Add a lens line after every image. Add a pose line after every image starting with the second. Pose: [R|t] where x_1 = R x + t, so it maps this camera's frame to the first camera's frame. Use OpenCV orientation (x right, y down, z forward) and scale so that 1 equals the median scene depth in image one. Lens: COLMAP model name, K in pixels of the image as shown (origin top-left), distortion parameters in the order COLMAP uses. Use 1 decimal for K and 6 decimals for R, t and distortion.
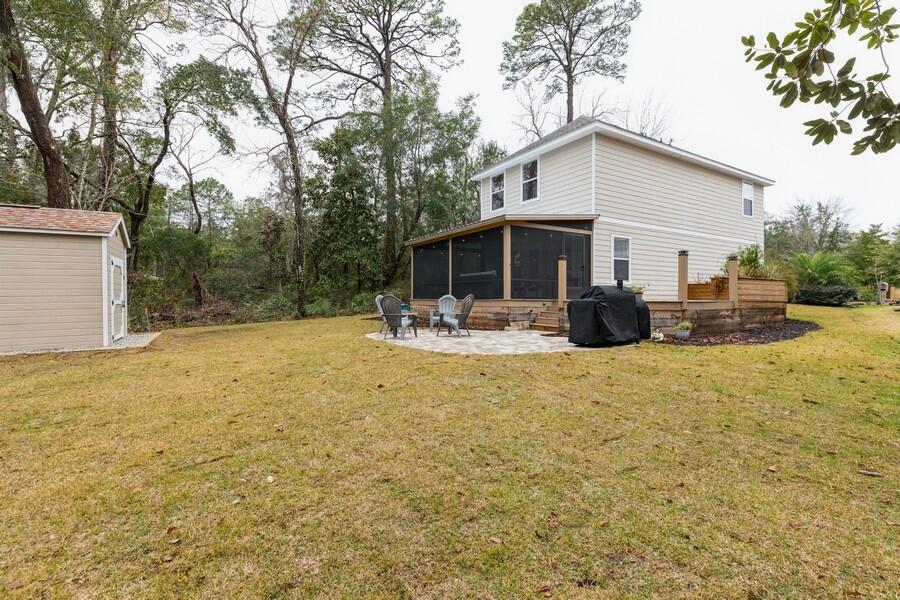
lens RADIAL K [[411.4, 0, 447.7], [0, 411.4, 295.3], [0, 0, 1]] dist [0.004489, 0.000040]
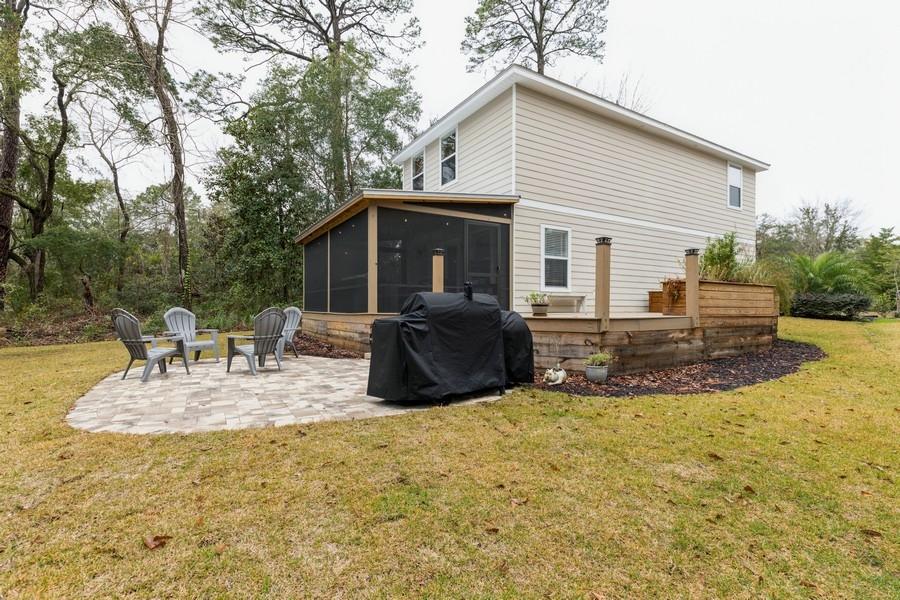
lens RADIAL K [[411.4, 0, 450.5], [0, 411.4, 306.2], [0, 0, 1]] dist [0.004489, 0.000040]
pose [[0.999987, -0.000171, -0.005191, 0.189935], [0.000199, 0.999986, 0.005330, -0.004088], [0.005190, -0.005331, 0.999972, 0.206257]]
